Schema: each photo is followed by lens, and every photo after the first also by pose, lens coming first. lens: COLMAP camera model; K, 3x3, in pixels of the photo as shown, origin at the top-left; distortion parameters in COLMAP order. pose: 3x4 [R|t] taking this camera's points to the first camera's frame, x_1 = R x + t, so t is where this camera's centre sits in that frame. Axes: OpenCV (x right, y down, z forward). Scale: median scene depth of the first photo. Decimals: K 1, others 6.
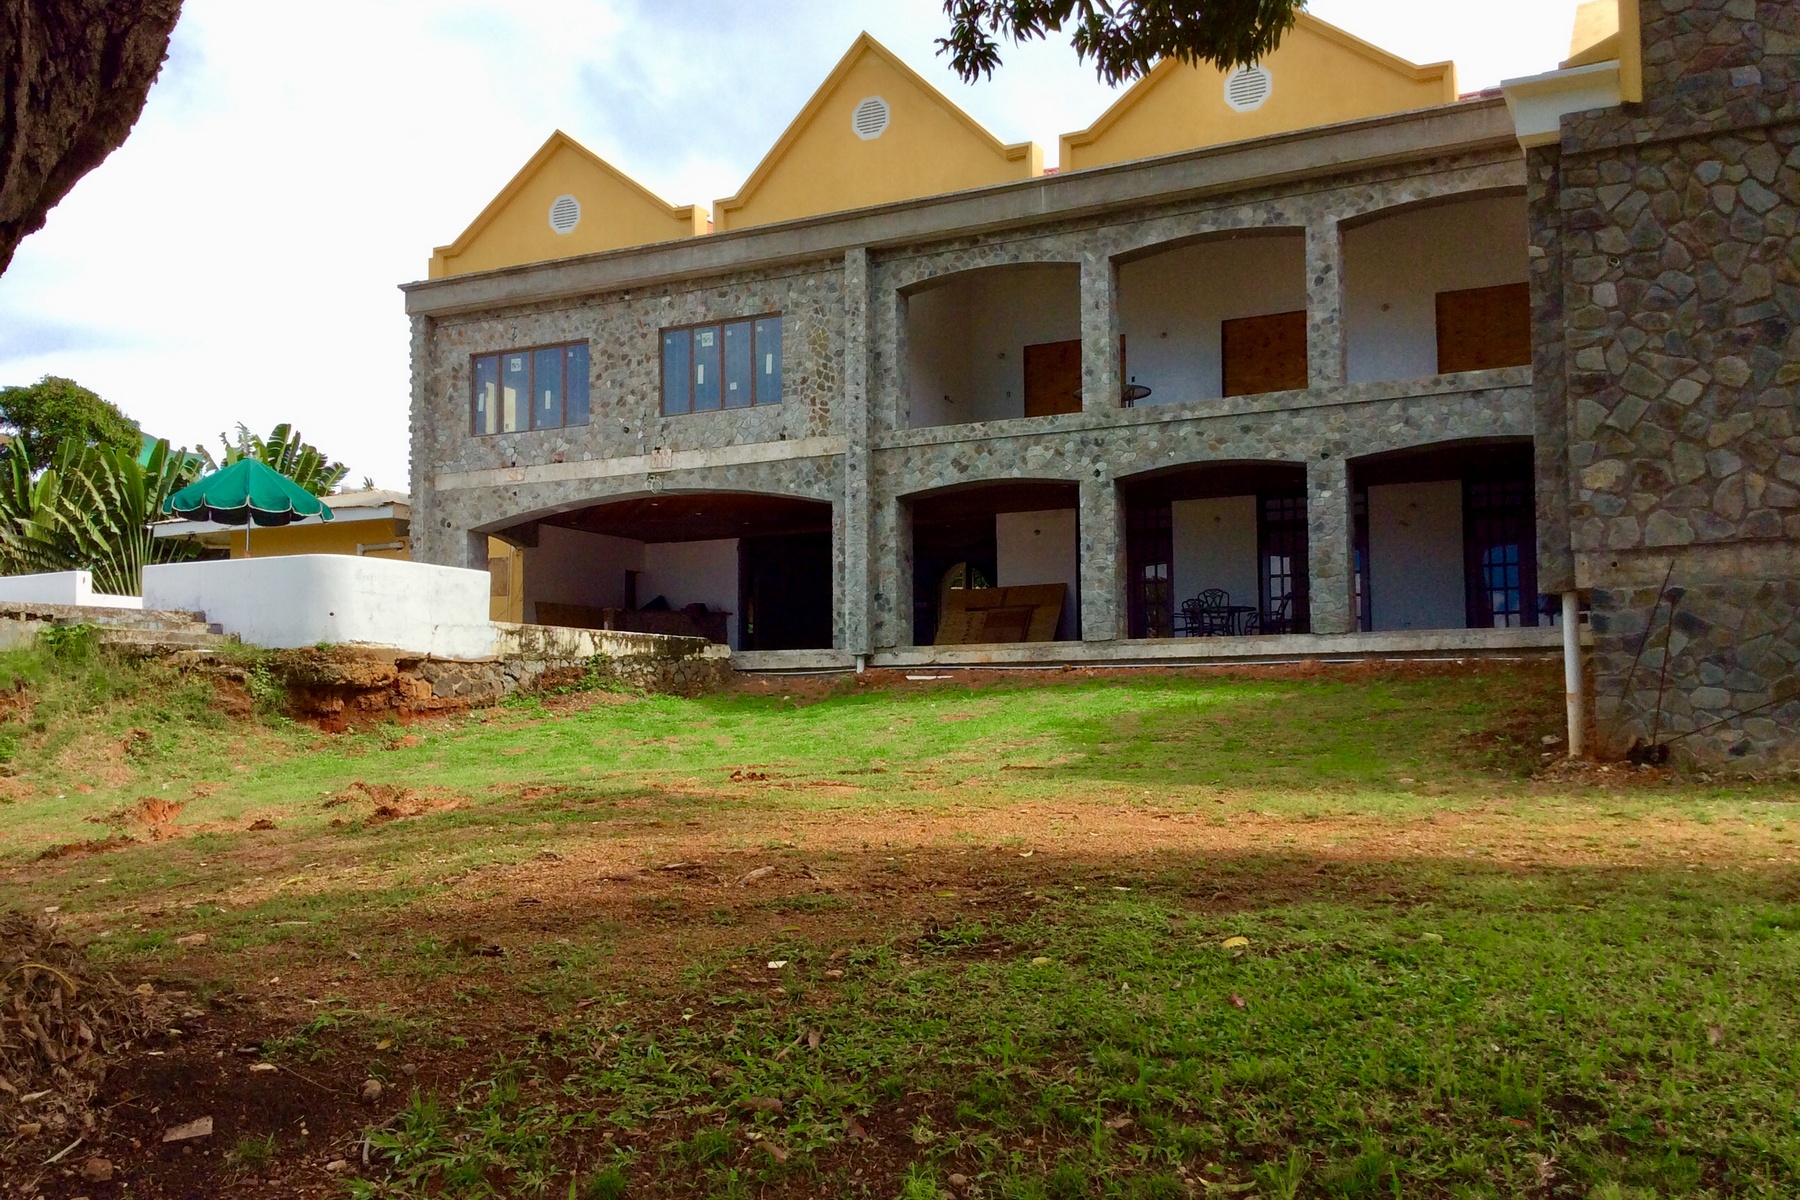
lens RADIAL K [[1636.0, 0, 903.2], [0, 1636.0, 602.2], [0, 0, 1]] dist [0.073914, 0.000000]
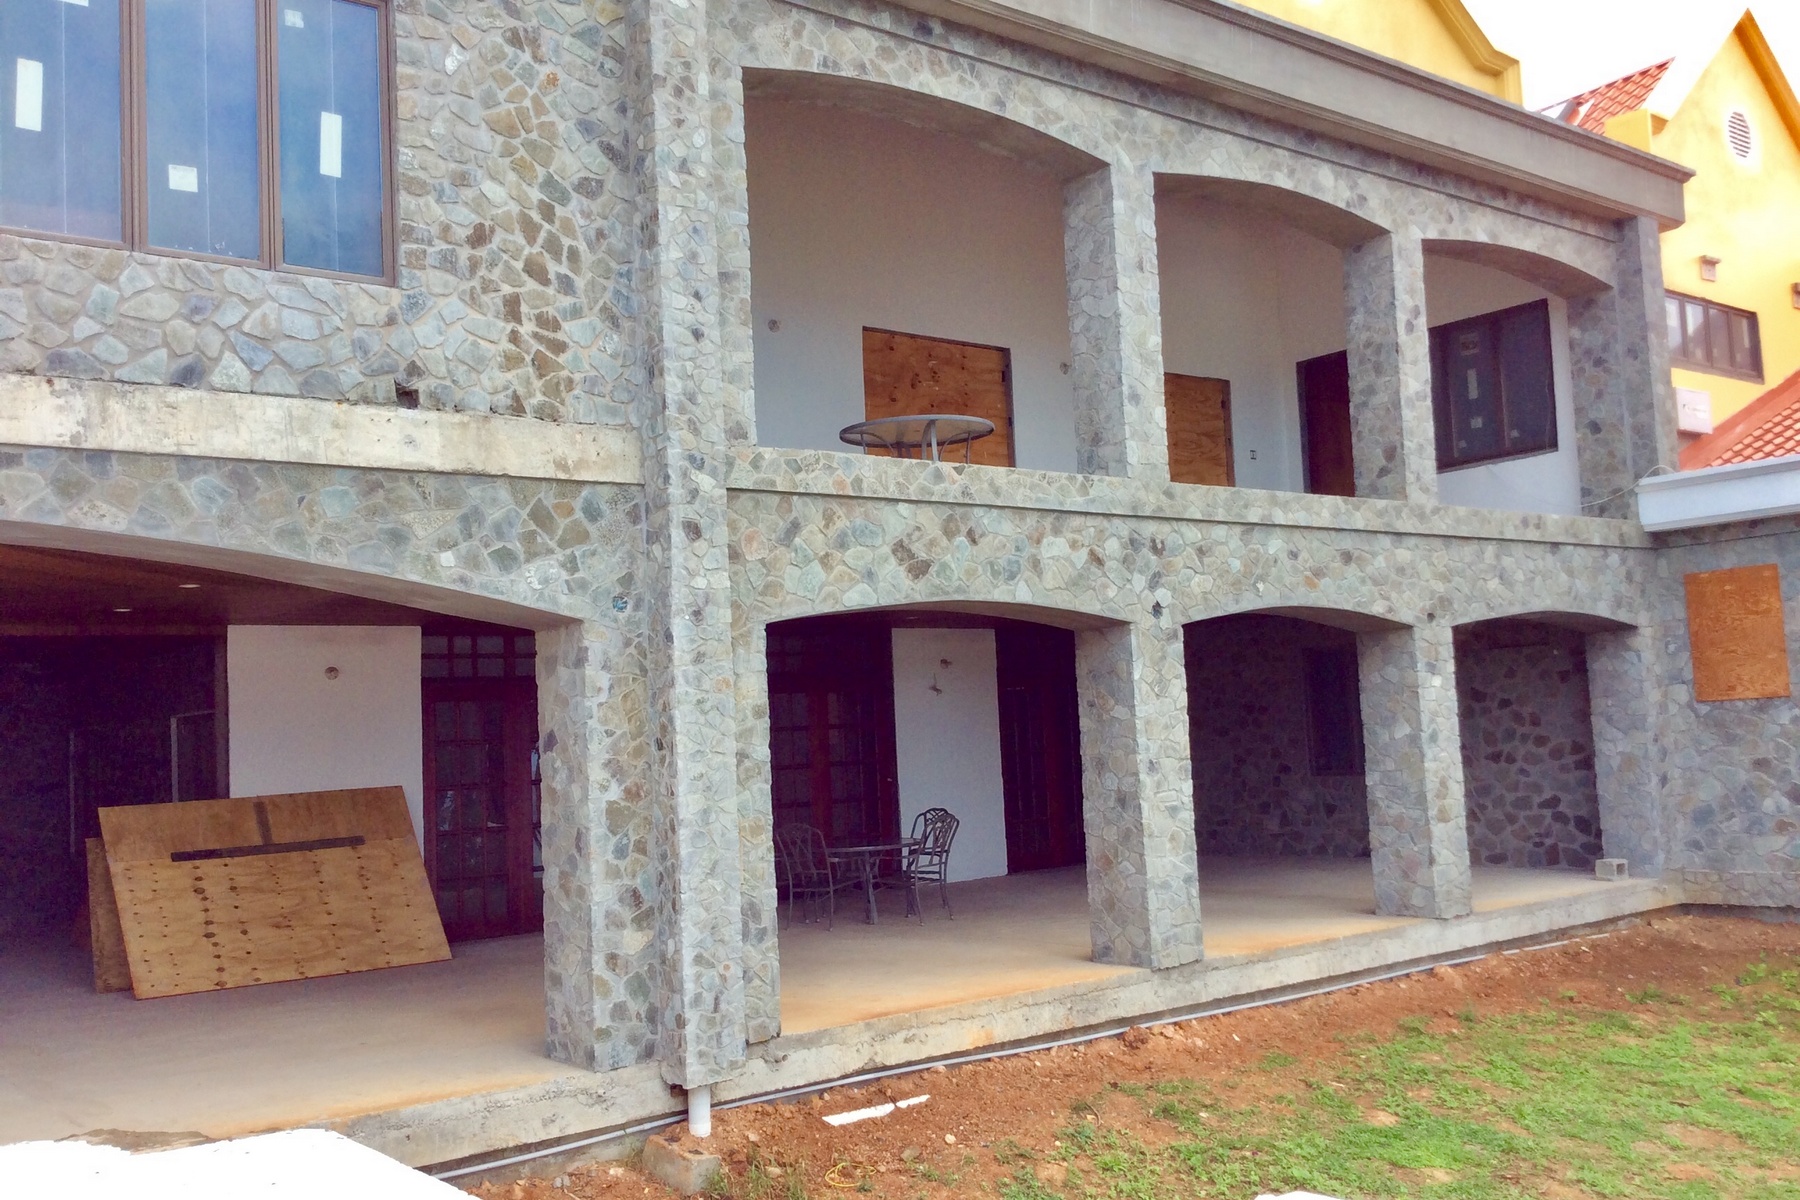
lens RADIAL K [[1636.0, 0, 900.6], [0, 1636.0, 607.7], [0, 0, 1]] dist [0.073914, 0.000000]
pose [[0.403241, 0.058437, 0.913226, -0.338473], [-0.024966, 0.998290, -0.052857, -0.050341], [-0.914753, -0.001486, 0.404010, 0.843505]]
